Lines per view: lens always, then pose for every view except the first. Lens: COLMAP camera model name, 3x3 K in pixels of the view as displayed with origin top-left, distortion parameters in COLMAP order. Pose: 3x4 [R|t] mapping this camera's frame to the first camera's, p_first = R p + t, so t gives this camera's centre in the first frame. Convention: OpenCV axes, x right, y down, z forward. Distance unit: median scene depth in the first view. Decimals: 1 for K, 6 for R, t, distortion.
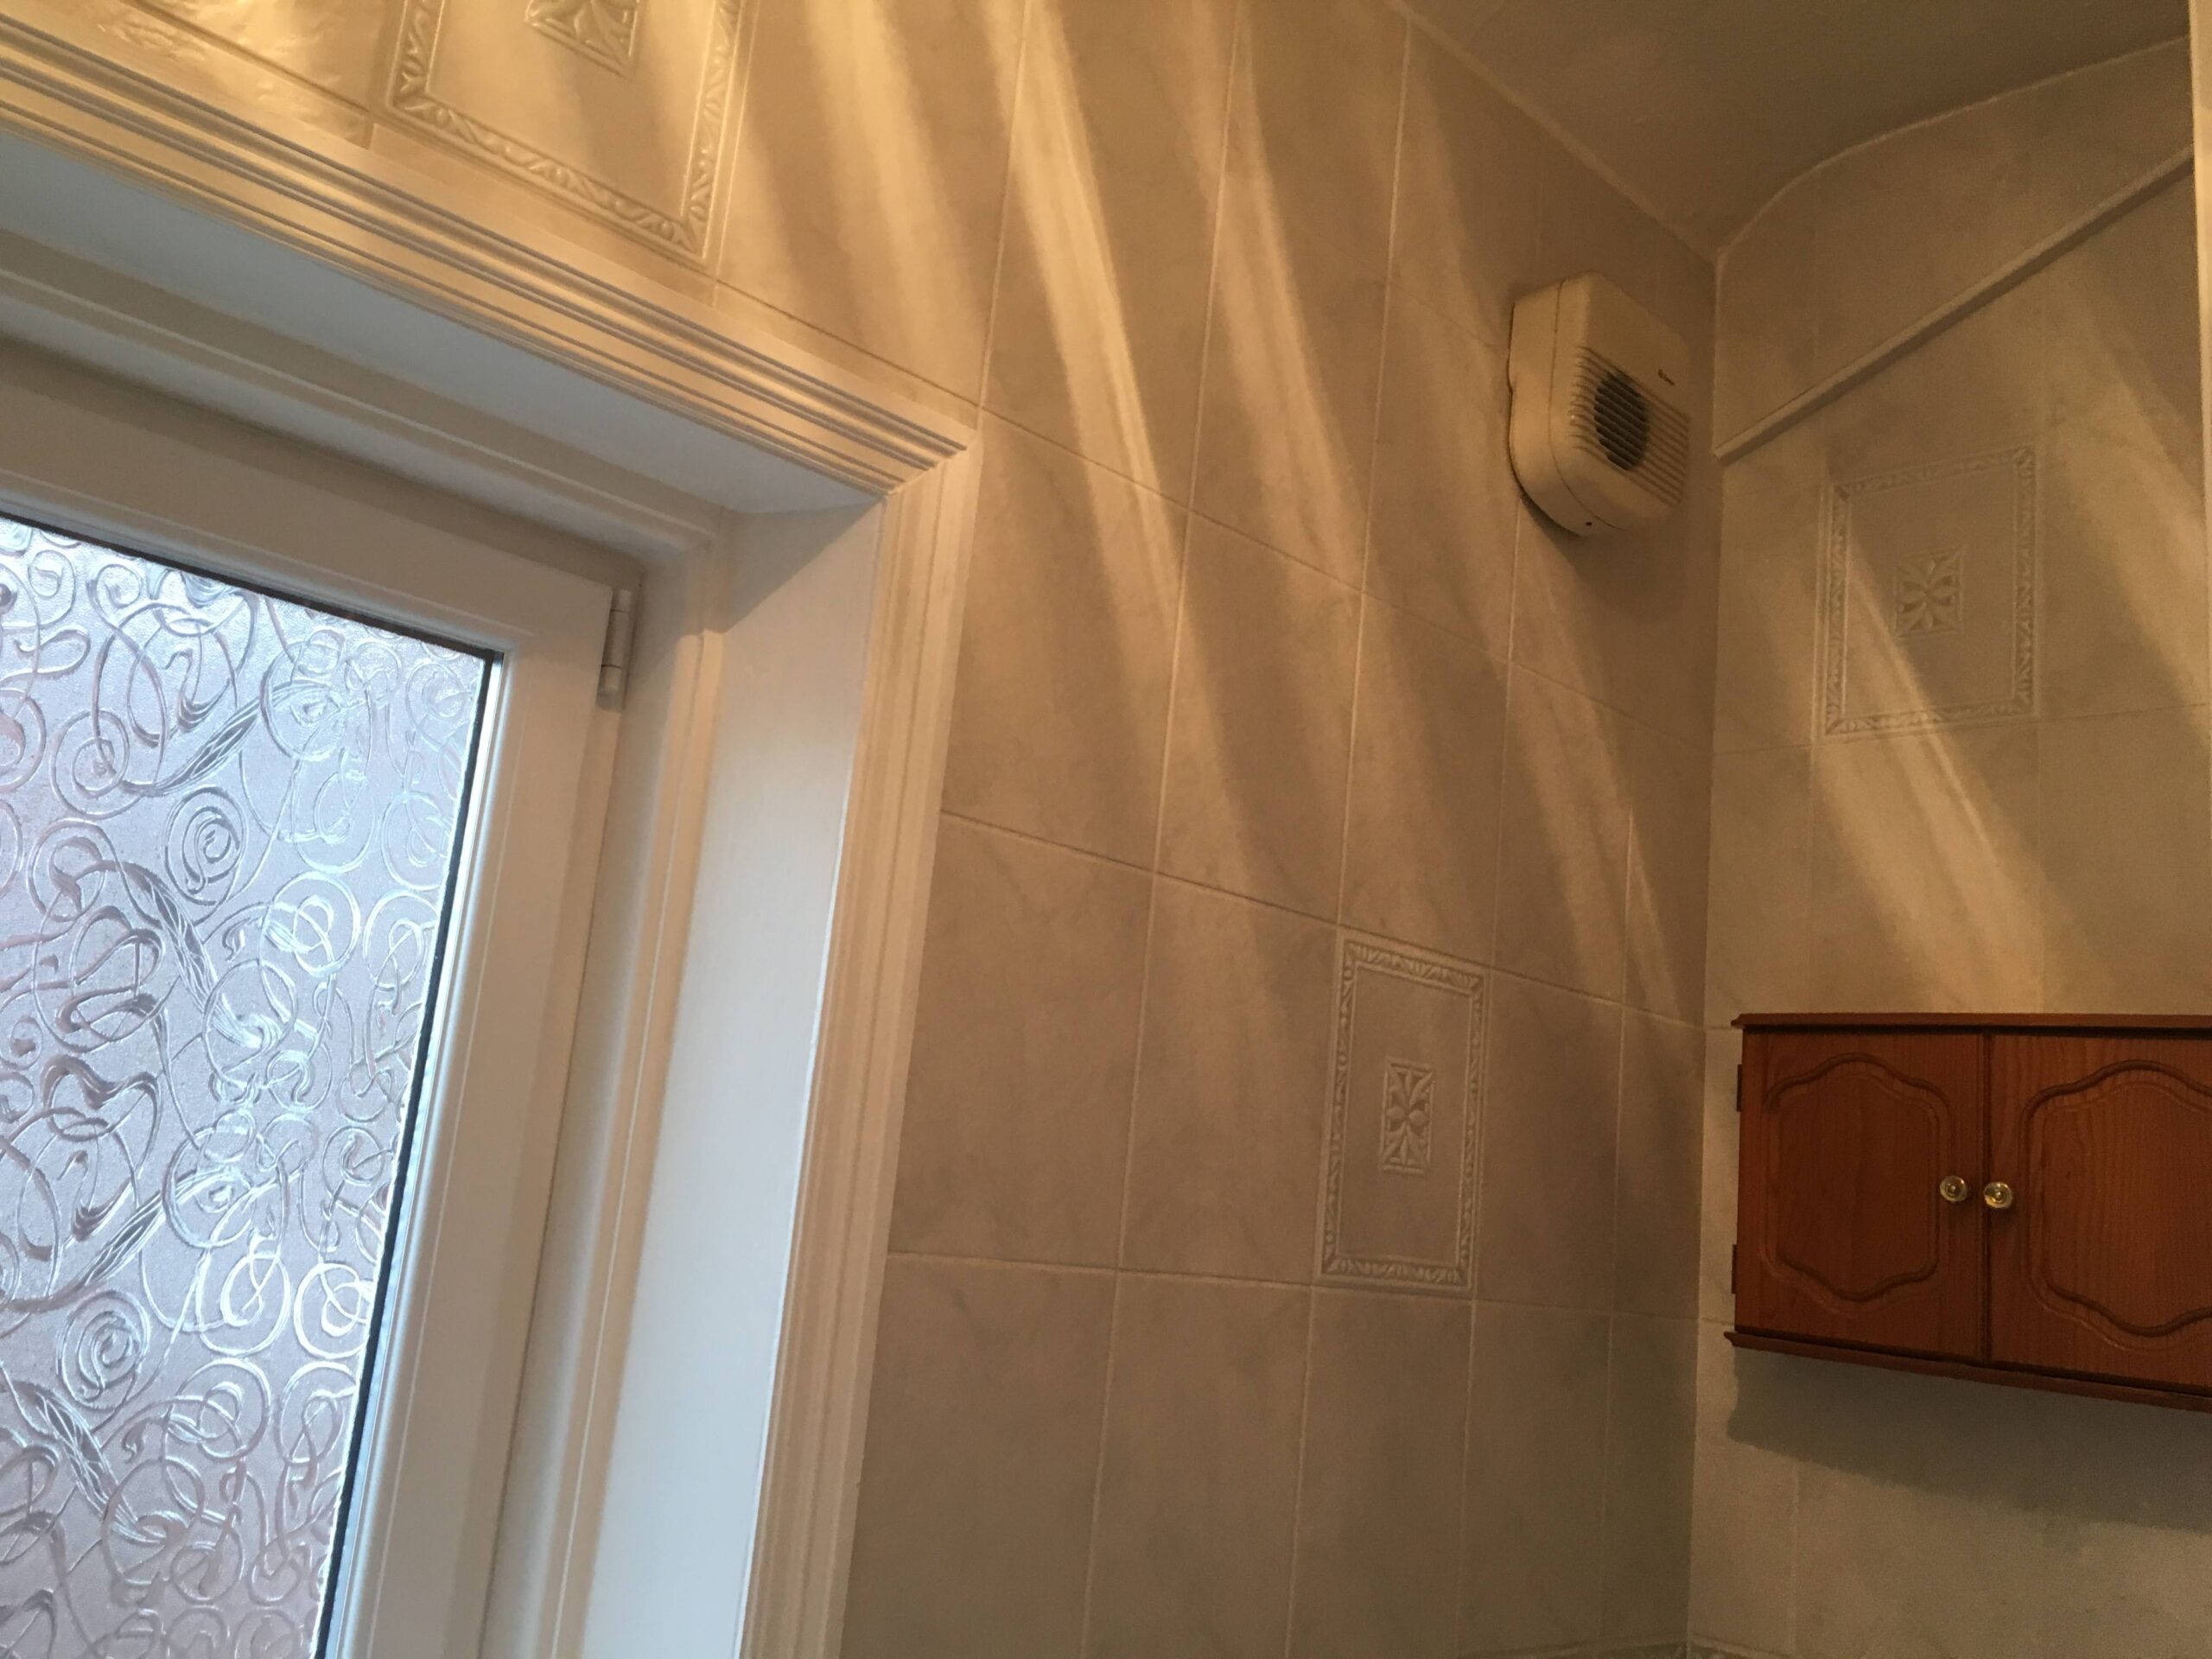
lens RADIAL K [[1889.3, 0, 1101.2], [0, 1889.3, 807.6], [0, 0, 1]] dist [0.084941, -0.077715]
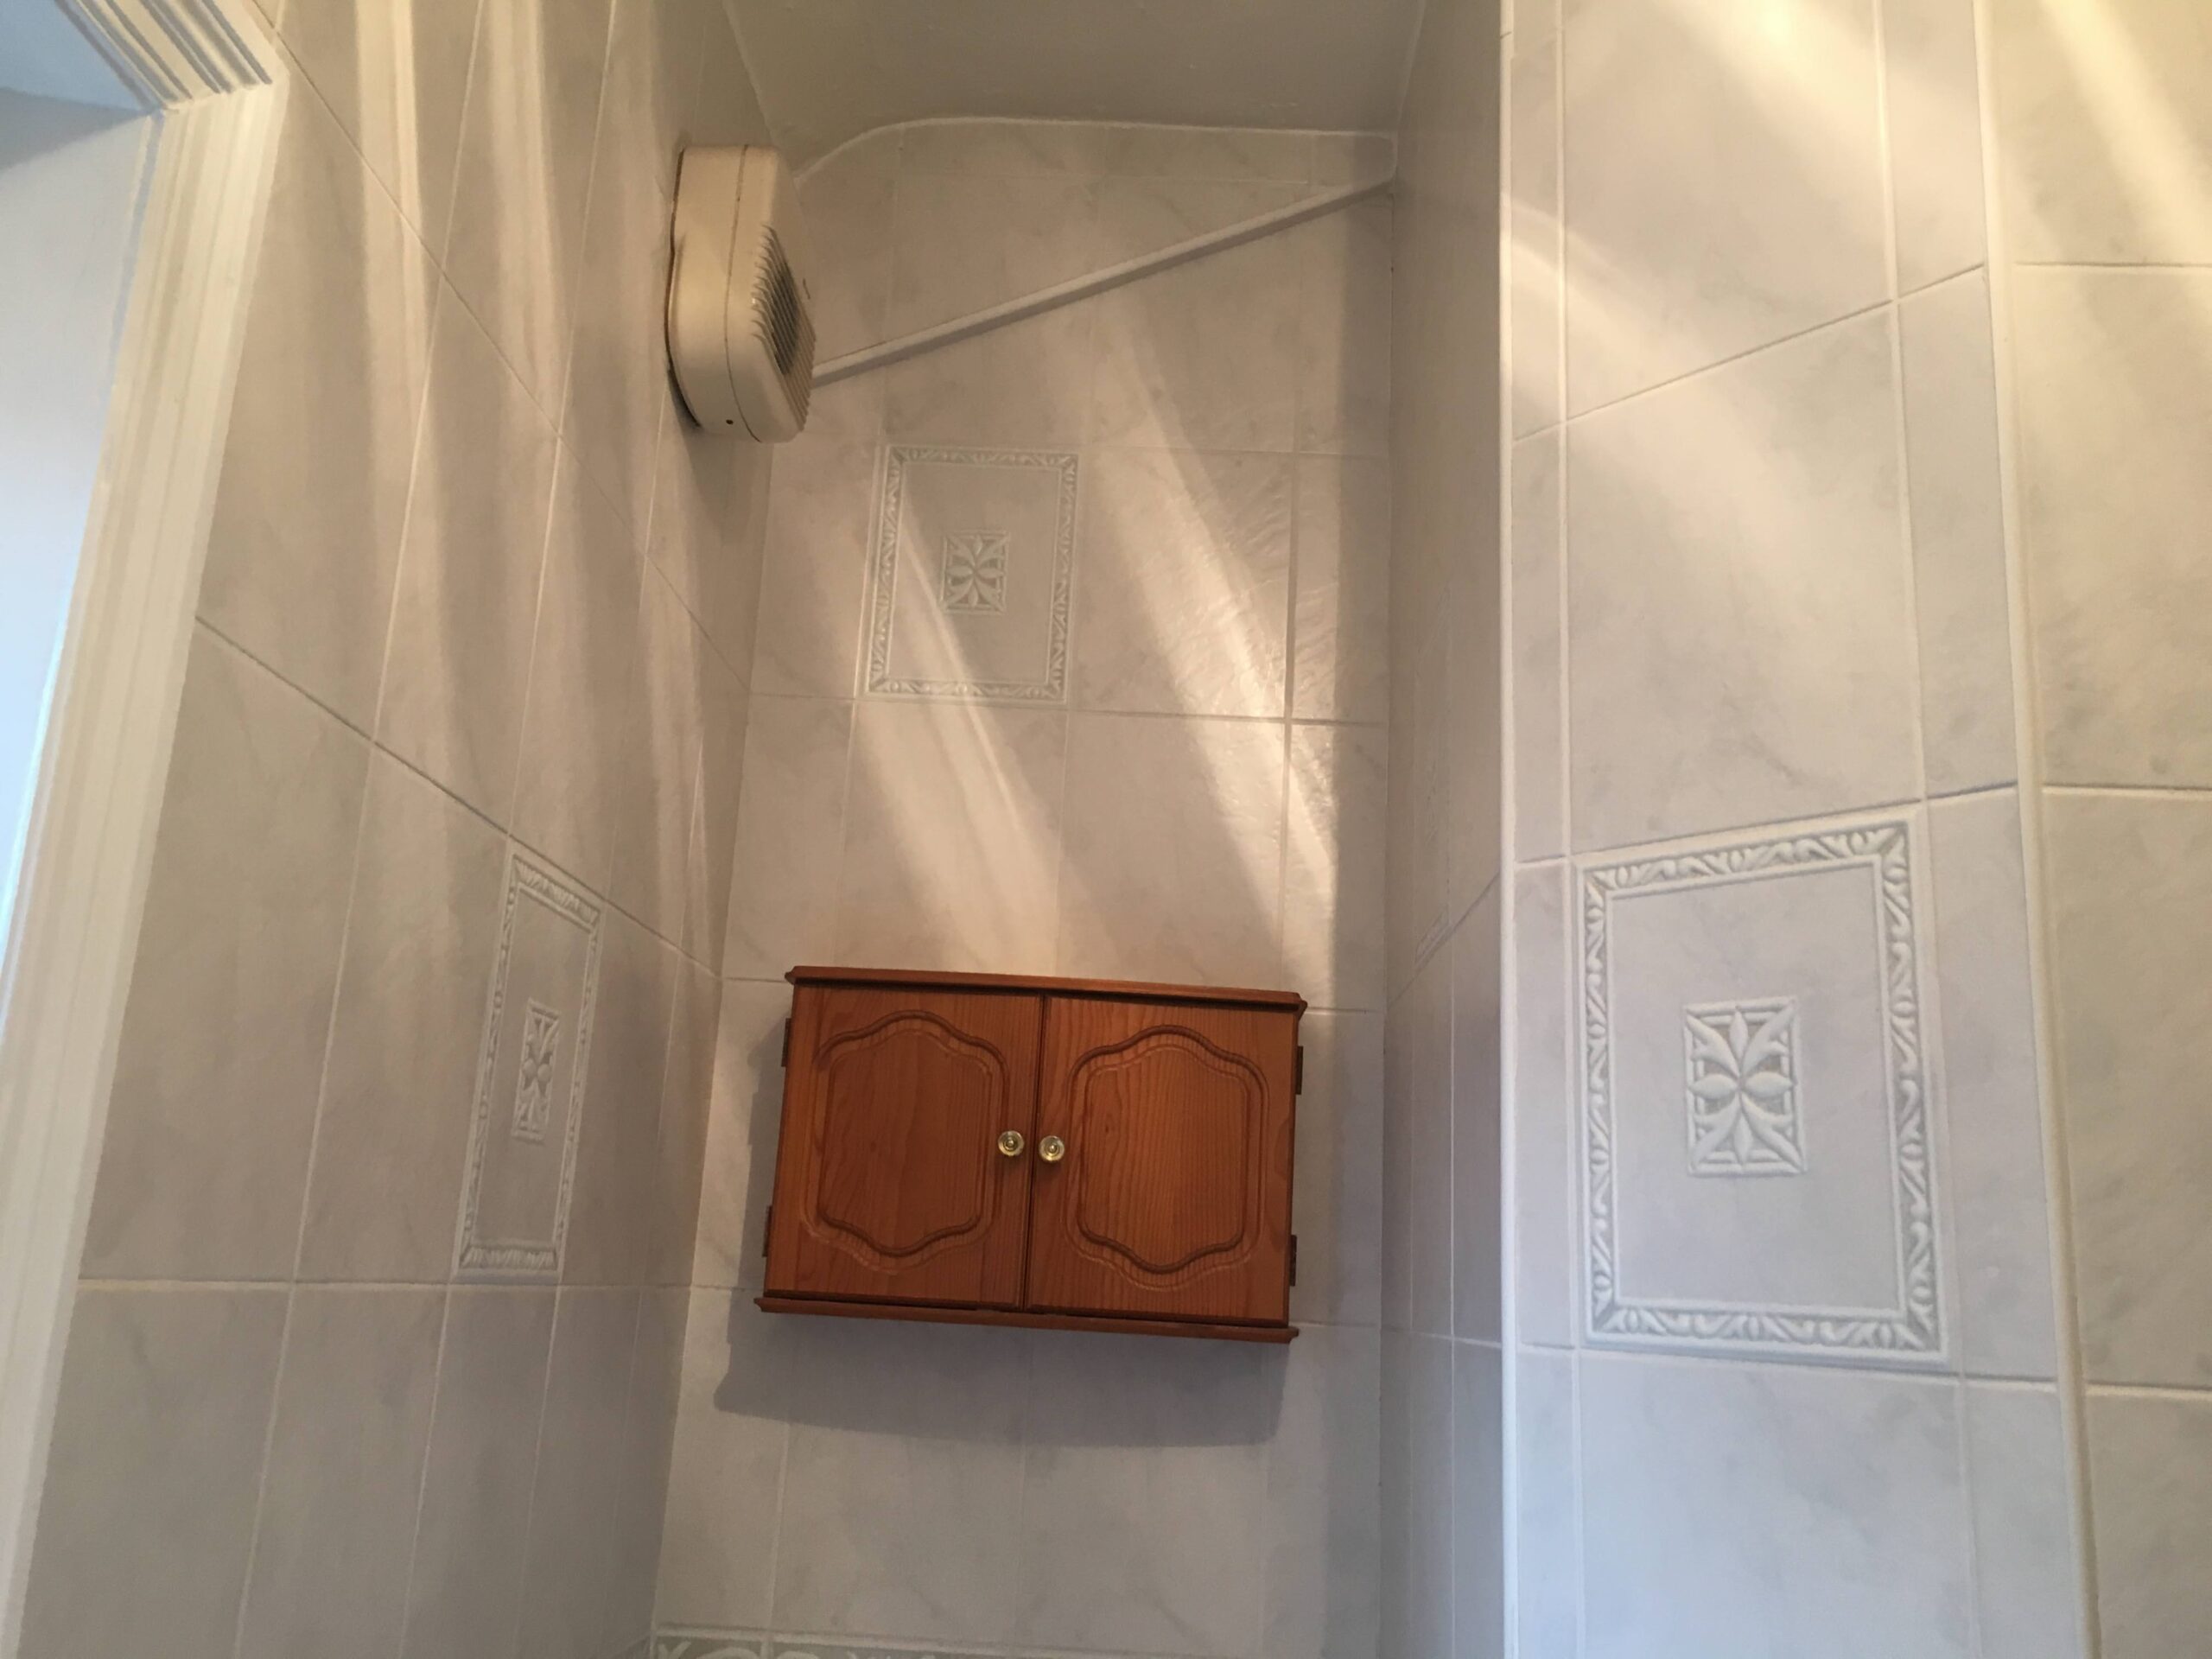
lens RADIAL K [[1889.3, 0, 1101.2], [0, 1889.3, 807.6], [0, 0, 1]] dist [0.084941, -0.077715]
pose [[0.722539, 0.108662, 0.682737, -0.225201], [-0.126600, 0.991667, -0.023850, 0.034020], [-0.679640, -0.069202, 0.730275, 0.213562]]
